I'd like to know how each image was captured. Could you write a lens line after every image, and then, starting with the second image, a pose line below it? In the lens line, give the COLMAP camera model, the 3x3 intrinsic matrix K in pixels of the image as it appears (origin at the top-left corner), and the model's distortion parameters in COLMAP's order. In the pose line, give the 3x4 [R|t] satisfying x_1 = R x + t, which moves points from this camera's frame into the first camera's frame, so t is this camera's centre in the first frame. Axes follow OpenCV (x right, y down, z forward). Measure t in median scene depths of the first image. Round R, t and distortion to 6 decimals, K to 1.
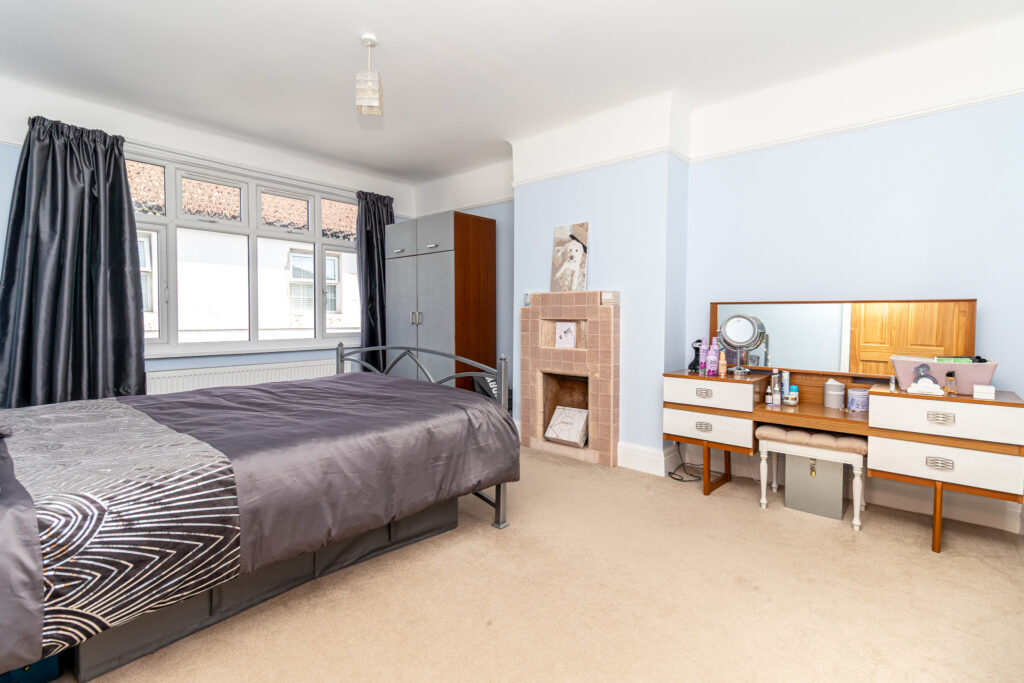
lens RADIAL K [[470.4, 0, 510.4], [0, 470.4, 329.9], [0, 0, 1]] dist [0.002210, -0.000475]
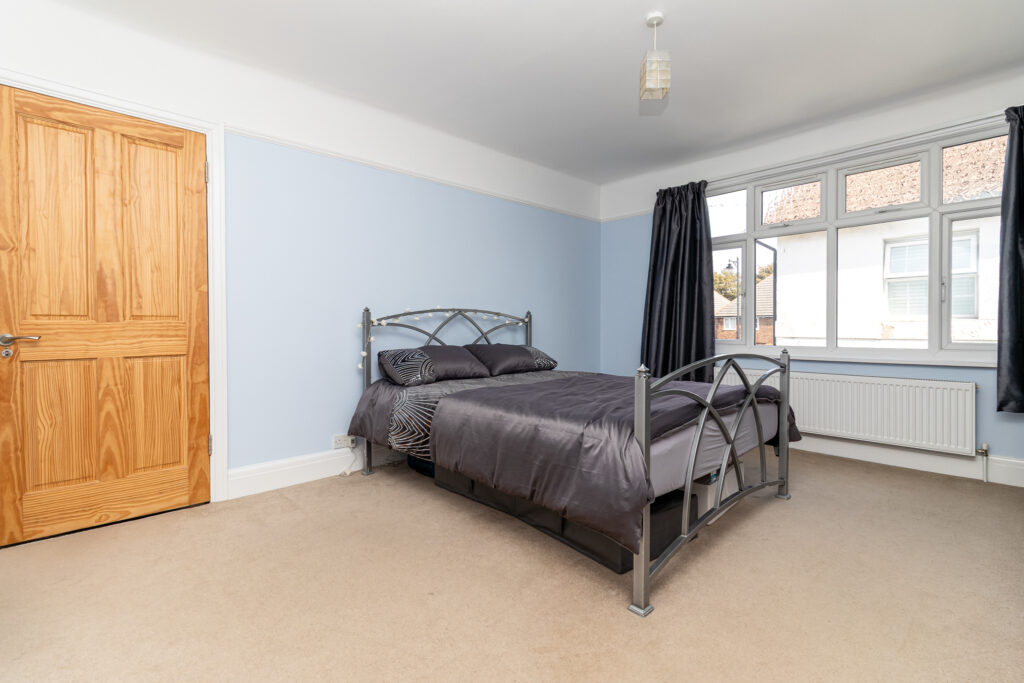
lens RADIAL K [[470.4, 0, 510.4], [0, 470.4, 329.9], [0, 0, 1]] dist [0.002210, -0.000475]
pose [[-0.087512, 0.004787, -0.996152, 0.656916], [-0.032076, 0.999456, 0.007620, 0.000788], [0.995647, 0.032619, -0.087311, 0.810718]]
